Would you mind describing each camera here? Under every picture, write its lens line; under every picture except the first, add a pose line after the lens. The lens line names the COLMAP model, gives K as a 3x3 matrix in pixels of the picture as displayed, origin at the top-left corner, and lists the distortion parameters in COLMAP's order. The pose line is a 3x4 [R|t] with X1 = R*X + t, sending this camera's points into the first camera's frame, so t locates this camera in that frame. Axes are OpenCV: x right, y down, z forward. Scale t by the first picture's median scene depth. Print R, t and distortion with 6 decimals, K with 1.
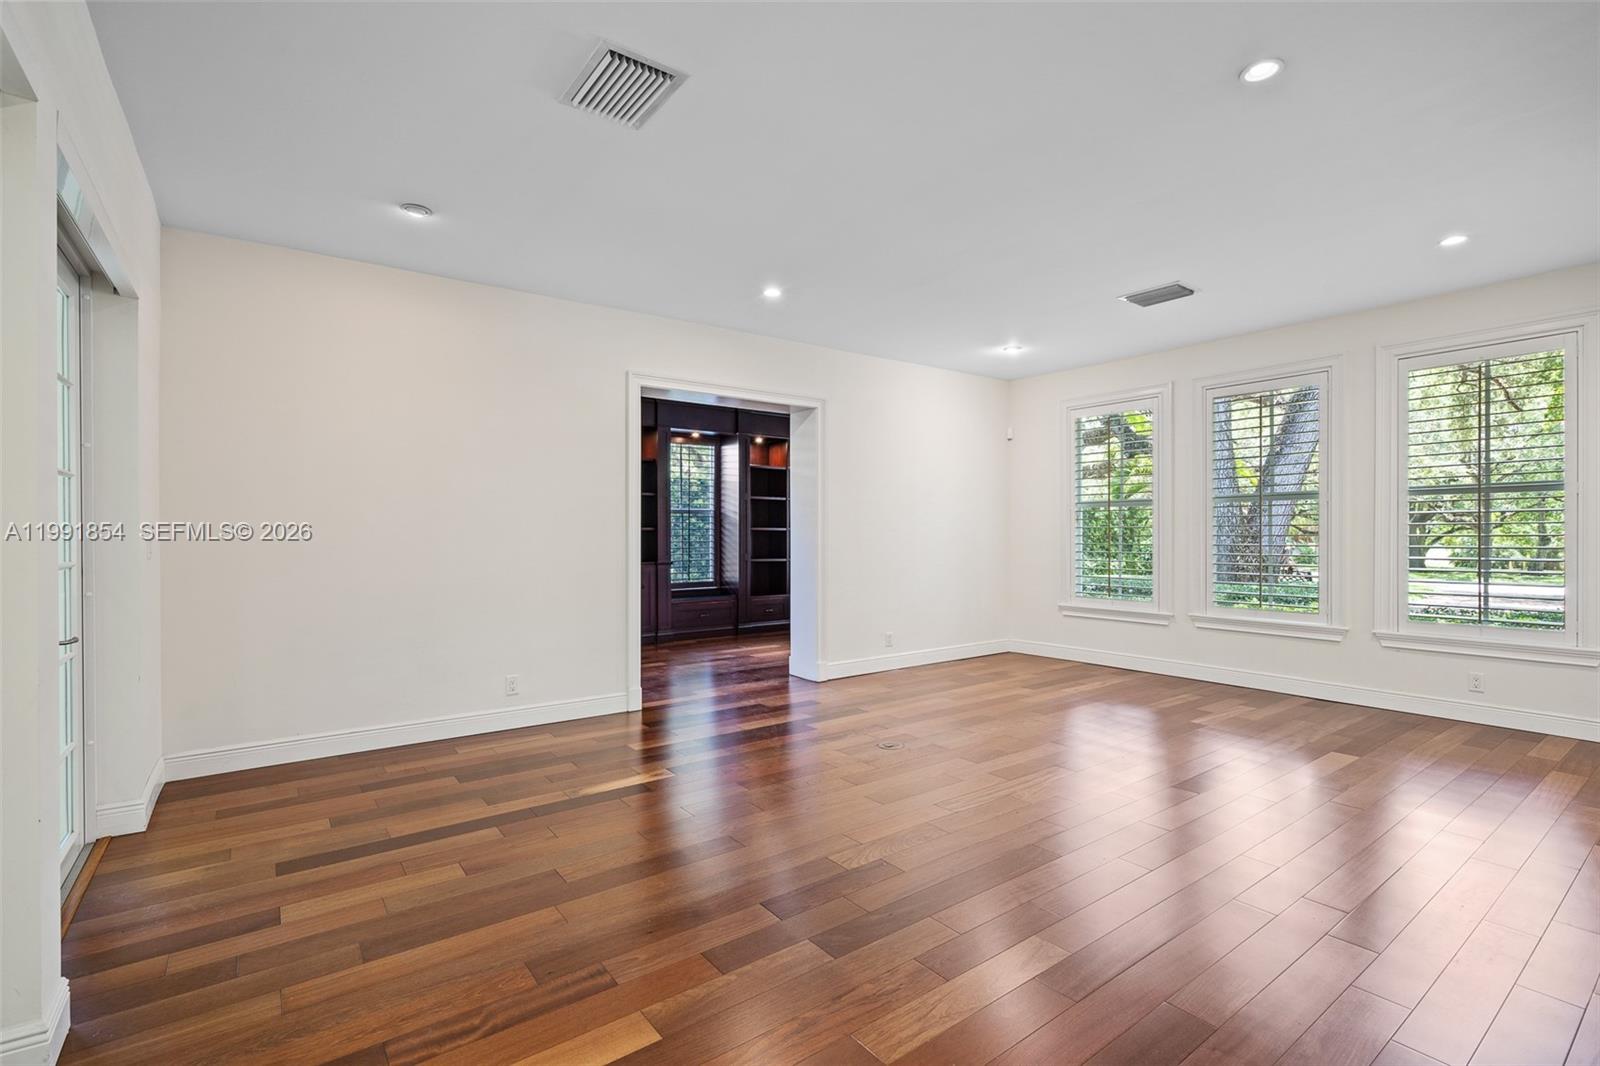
lens RADIAL K [[723.7, 0, 793.4], [0, 723.7, 534.1], [0, 0, 1]] dist [-0.003645, 0.002251]
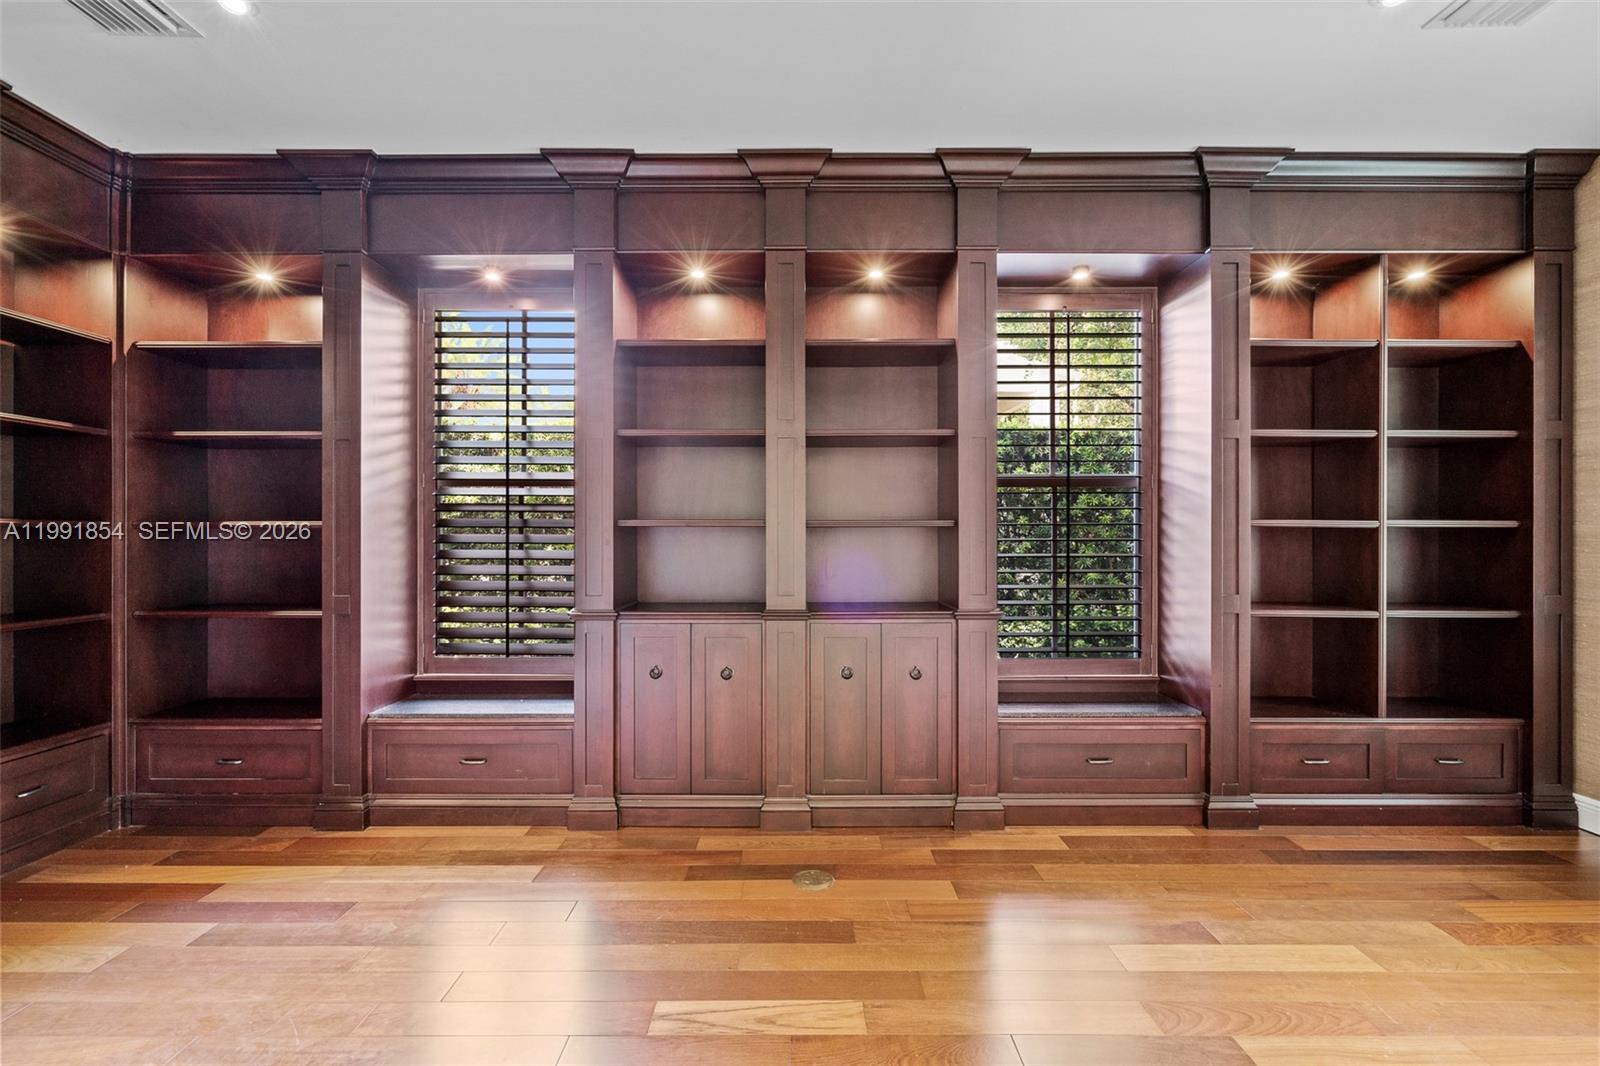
lens RADIAL K [[723.7, 0, 793.1], [0, 723.7, 531.5], [0, 0, 1]] dist [-0.003645, 0.002251]
pose [[0.800112, -0.002635, -0.599845, -0.026823], [0.003950, 0.999992, 0.000877, -0.003862], [0.599838, -0.003071, 0.800115, 0.586455]]
